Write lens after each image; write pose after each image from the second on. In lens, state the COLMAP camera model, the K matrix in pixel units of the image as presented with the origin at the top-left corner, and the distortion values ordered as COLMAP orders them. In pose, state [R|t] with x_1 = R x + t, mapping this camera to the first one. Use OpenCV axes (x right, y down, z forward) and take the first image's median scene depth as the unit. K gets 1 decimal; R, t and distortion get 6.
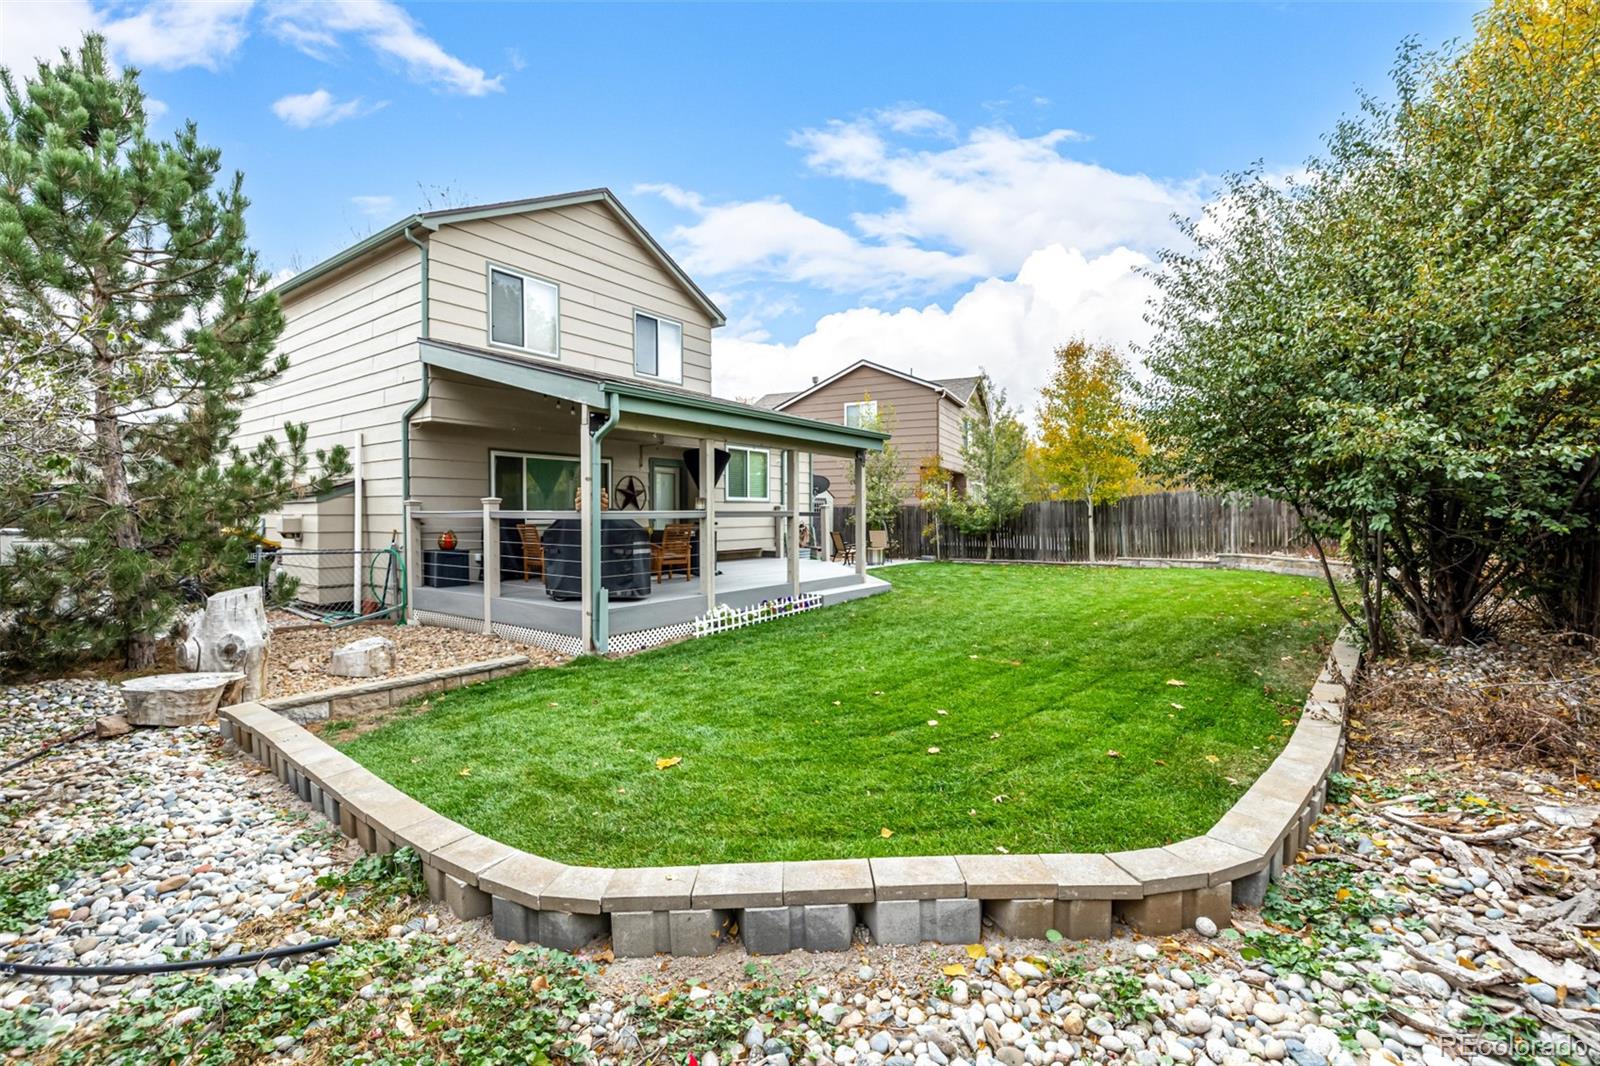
lens RADIAL K [[678.7, 0, 794.4], [0, 678.7, 527.4], [0, 0, 1]] dist [0.001417, 0.000328]
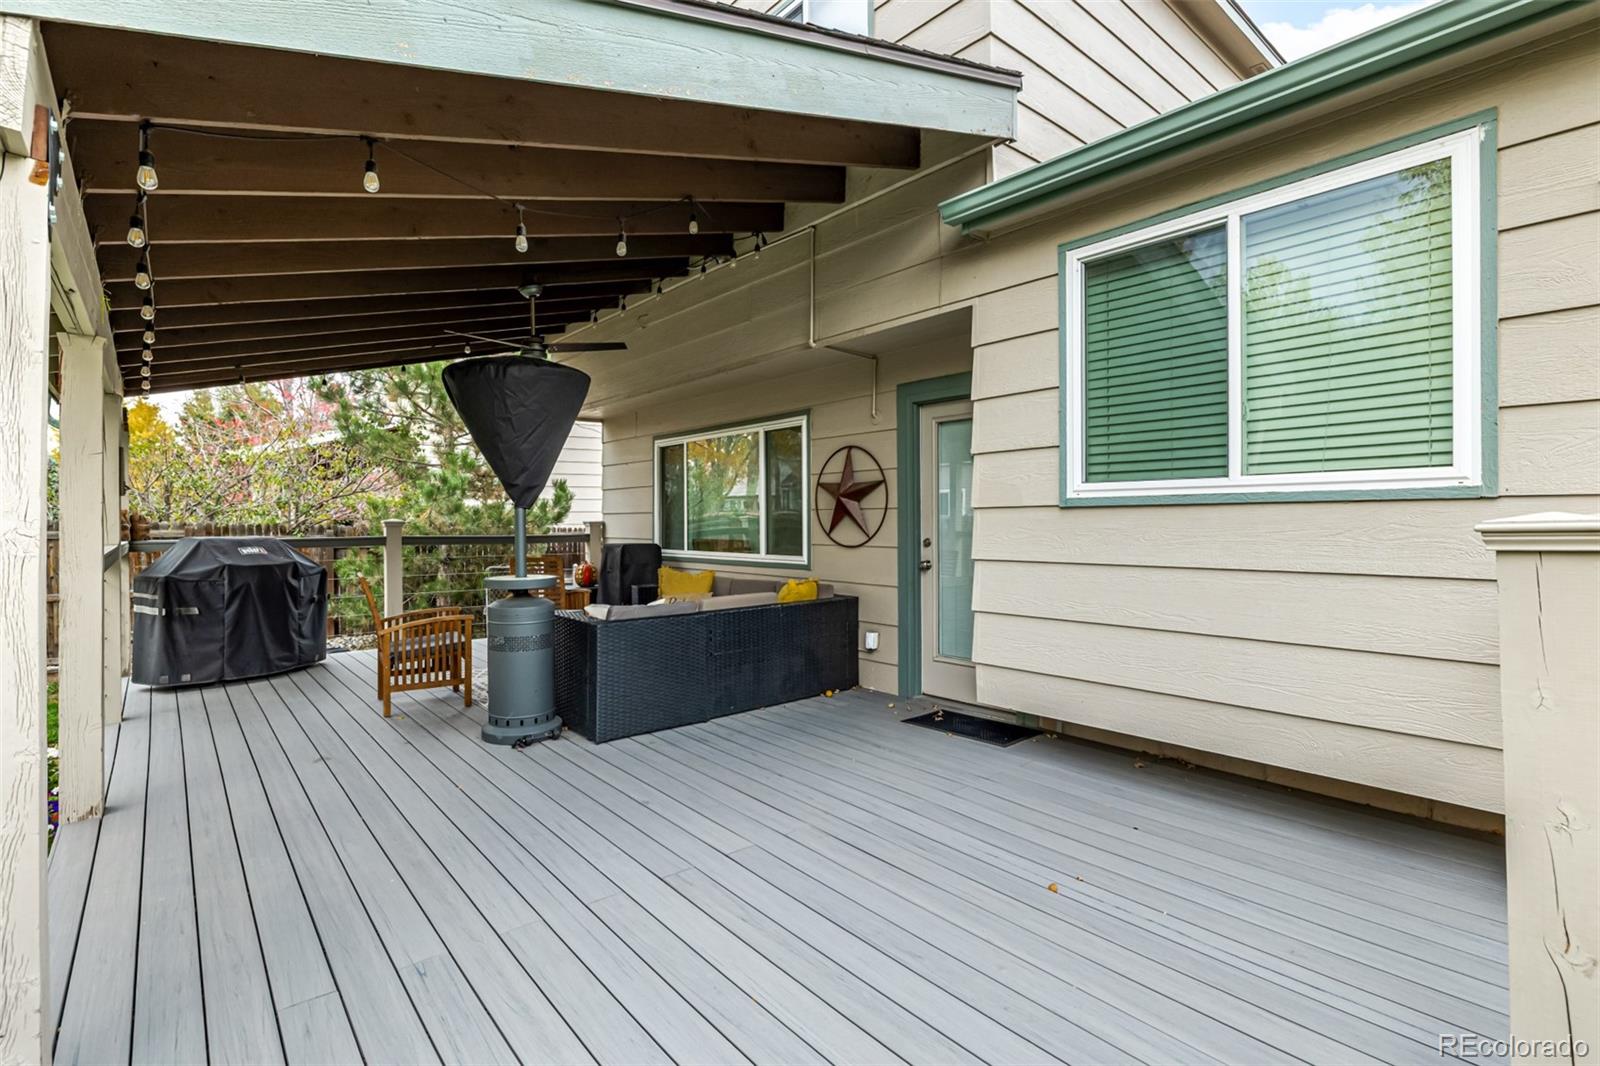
lens RADIAL K [[753.4, 0, 794.3], [0, 753.4, 522.7], [0, 0, 1]] dist [-0.002689, -0.000425]
pose [[-0.239156, 0.003944, -0.970973, 0.180966], [-0.017684, 0.999808, 0.008416, -0.036233], [0.970820, 0.019183, -0.239040, 1.088796]]
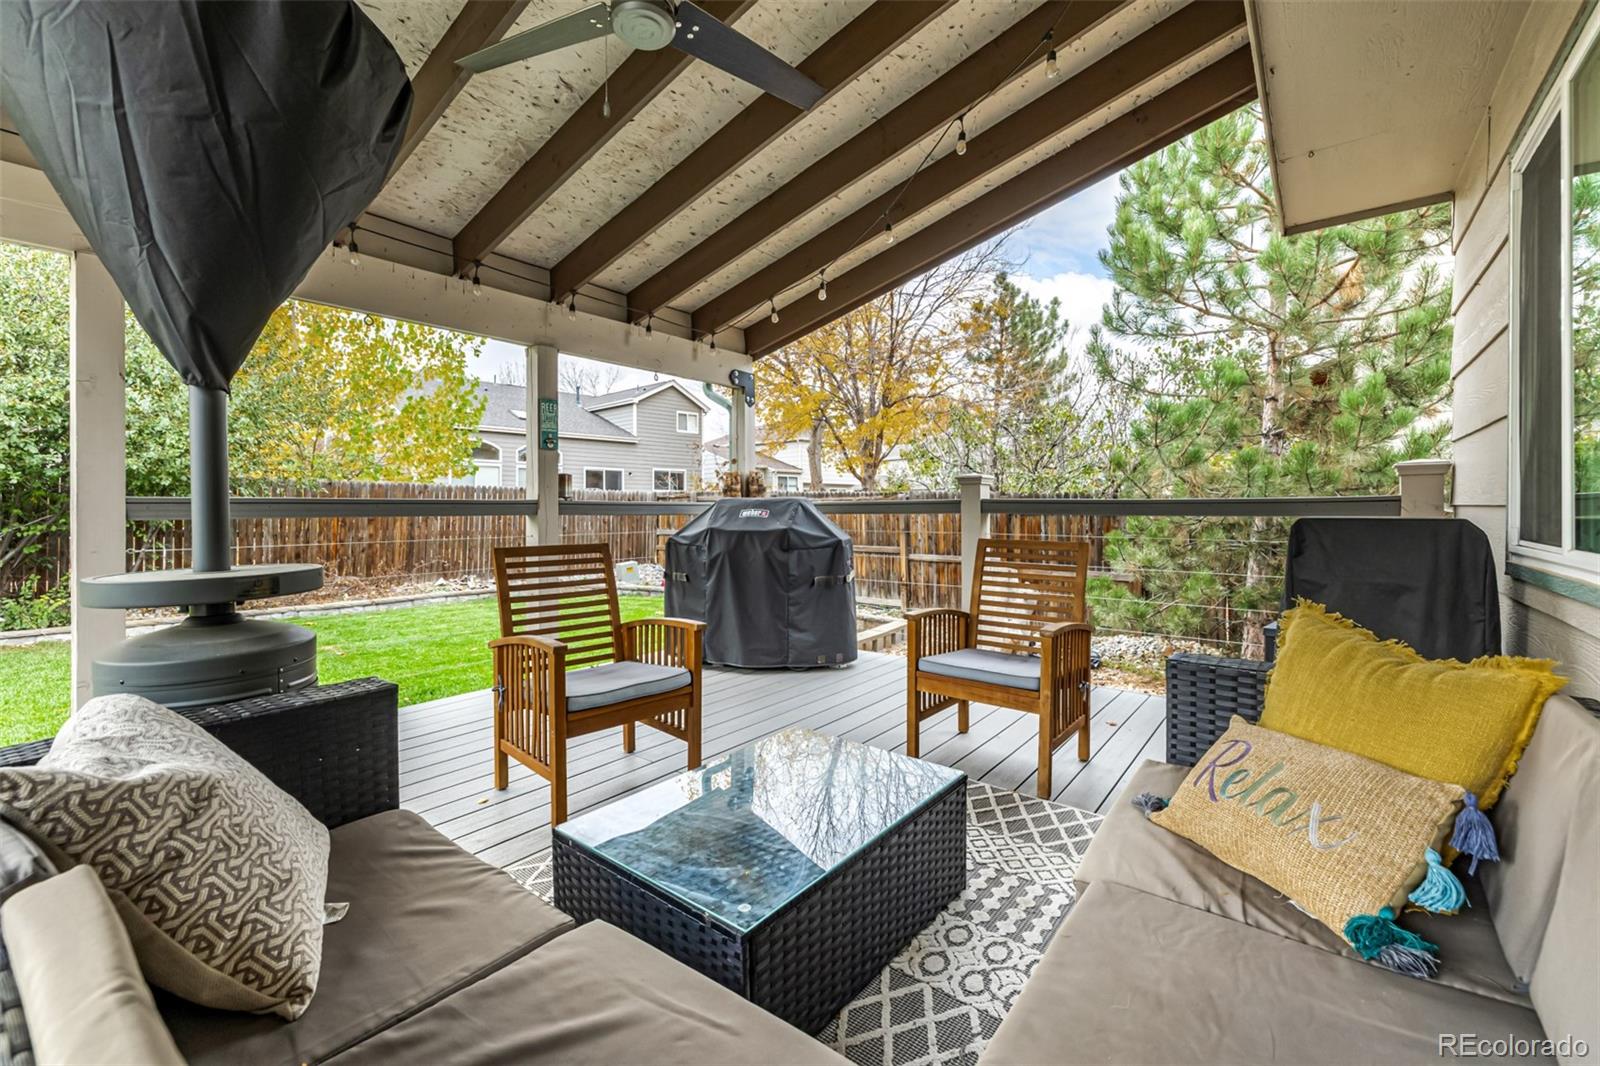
lens RADIAL K [[678.7, 0, 787.5], [0, 678.7, 512.9], [0, 0, 1]] dist [0.001417, 0.000328]
pose [[-0.999172, 0.002173, 0.040636, -0.216522], [0.003361, 0.999568, 0.029187, -0.019565], [-0.040555, 0.029299, -0.998748, 0.999151]]
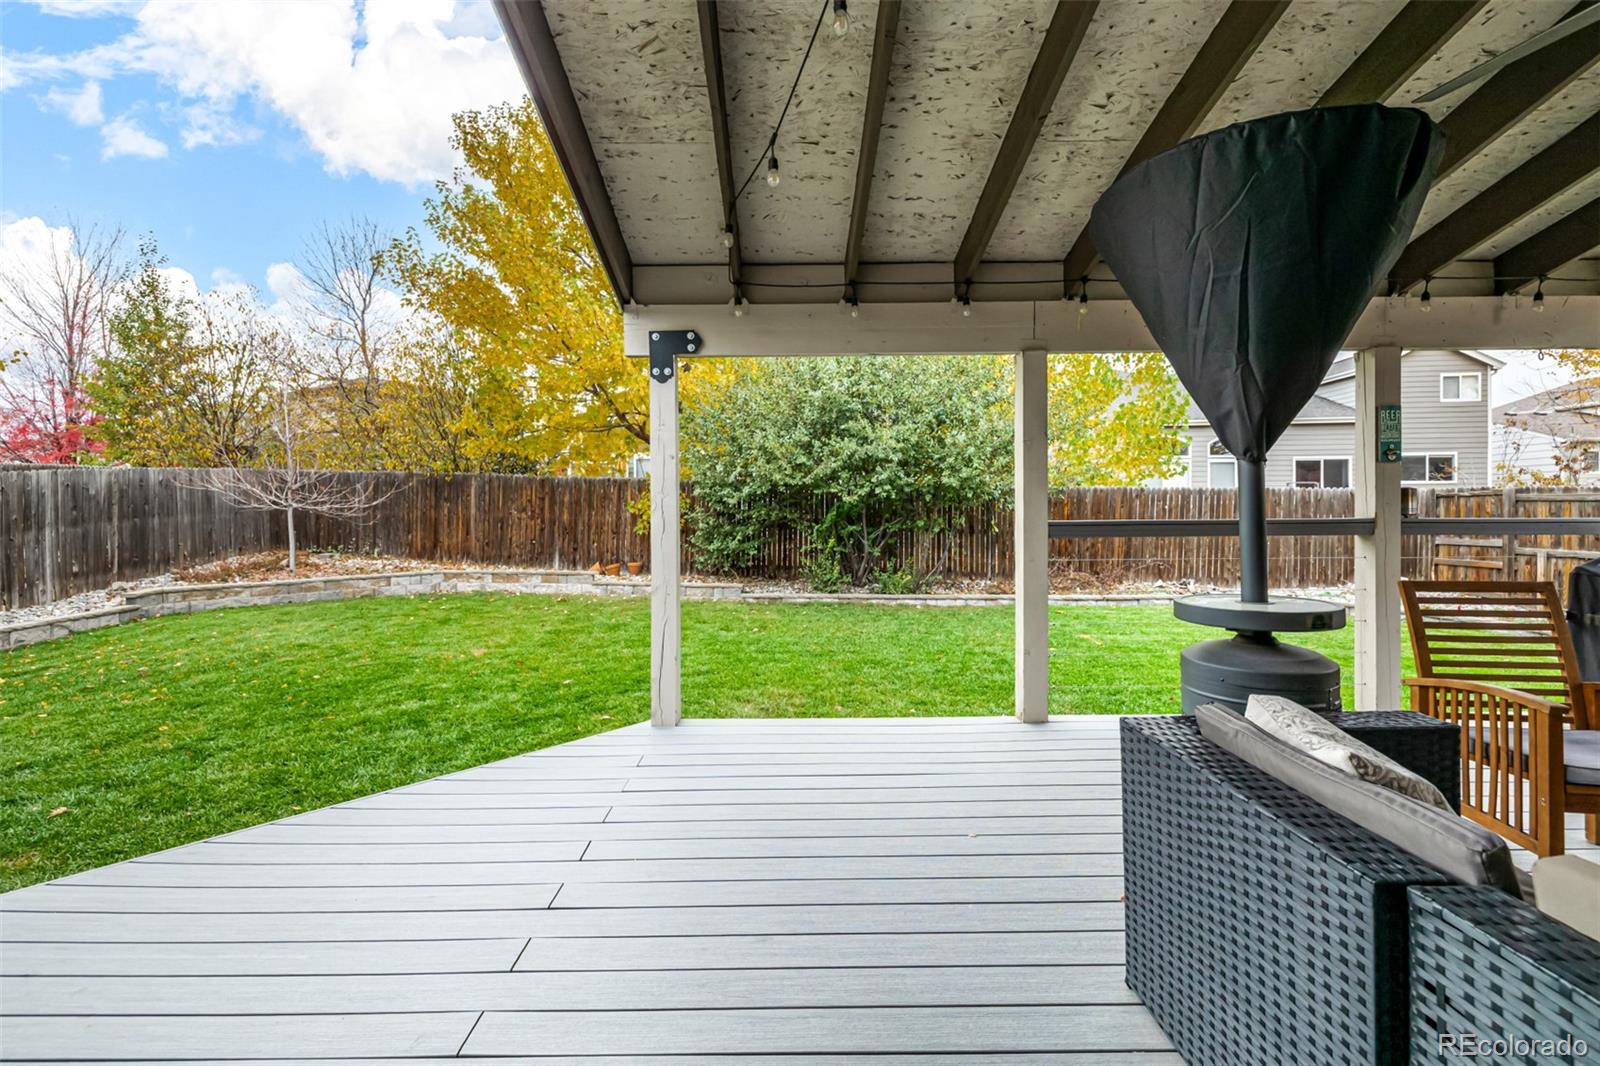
lens RADIAL K [[678.7, 0, 787.1], [0, 678.7, 516.6], [0, 0, 1]] dist [0.001417, 0.000328]
pose [[-0.585146, -0.008951, 0.810879, -0.175953], [0.025382, 0.999247, 0.029346, -0.032112], [-0.810531, 0.037753, -0.584478, 1.057014]]
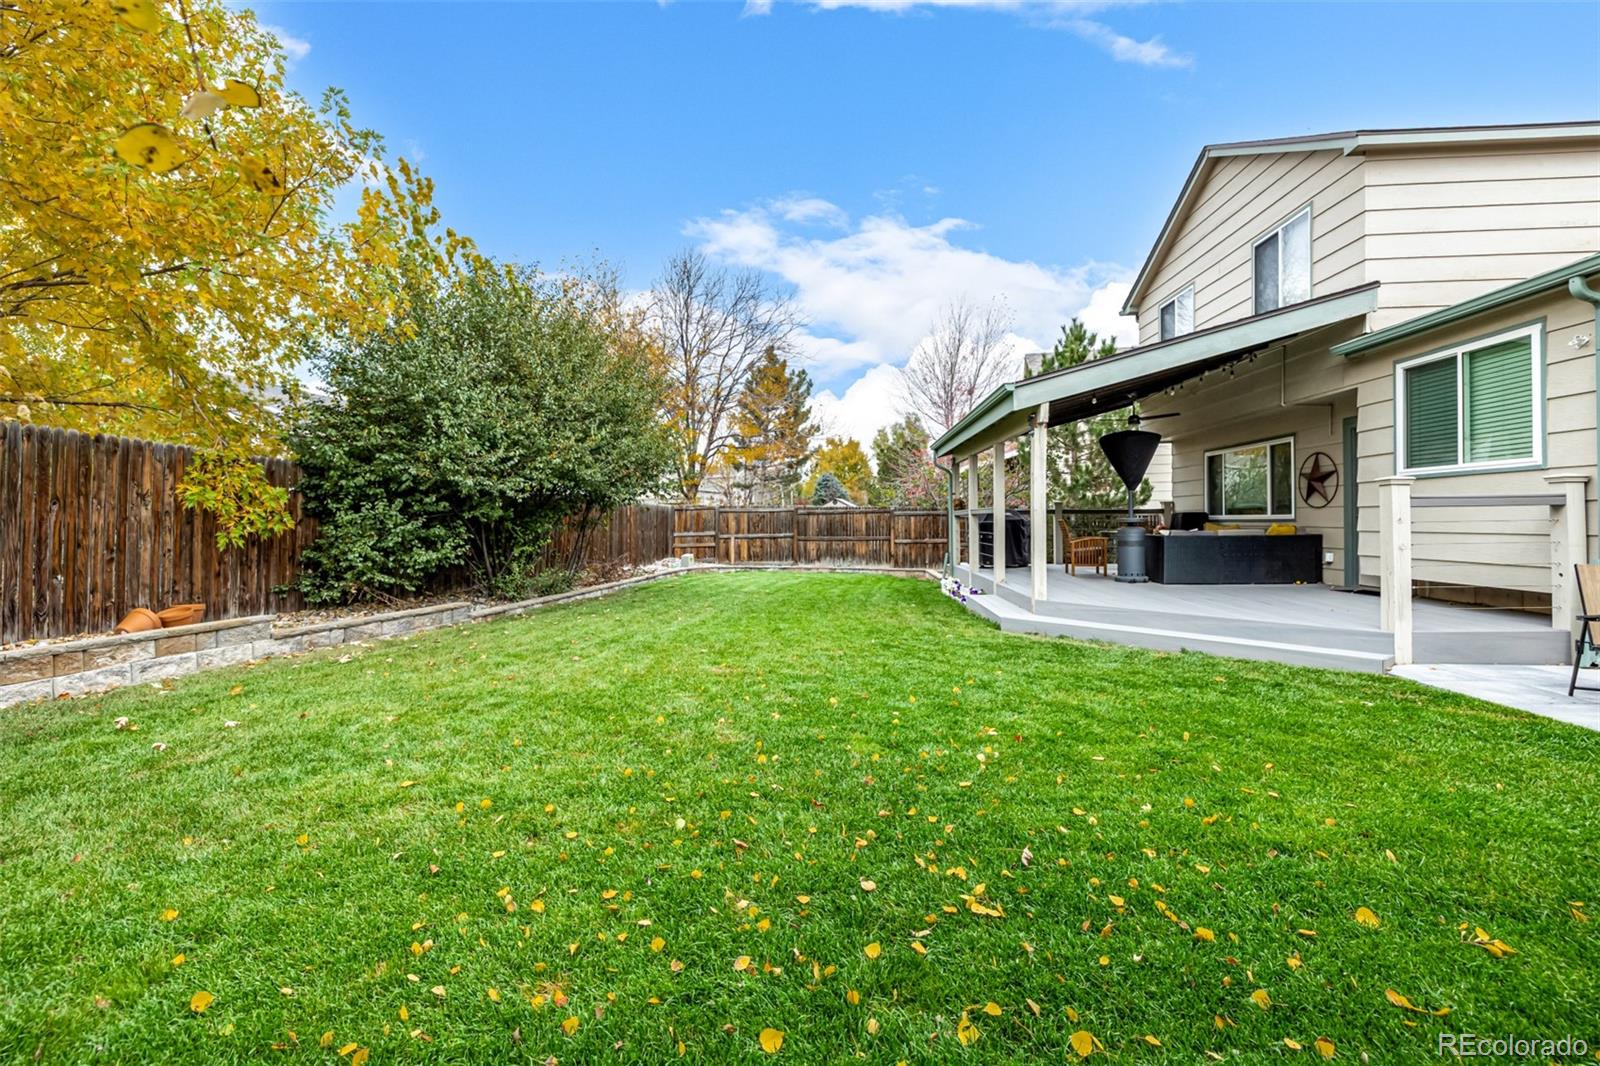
lens RADIAL K [[678.7, 0, 797.4], [0, 678.7, 522.1], [0, 0, 1]] dist [0.001417, 0.000328]
pose [[-0.846418, 0.008776, -0.532448, 0.596104], [-0.002888, 0.999774, 0.021070, -0.017626], [0.532512, 0.019371, -0.846201, 1.329385]]
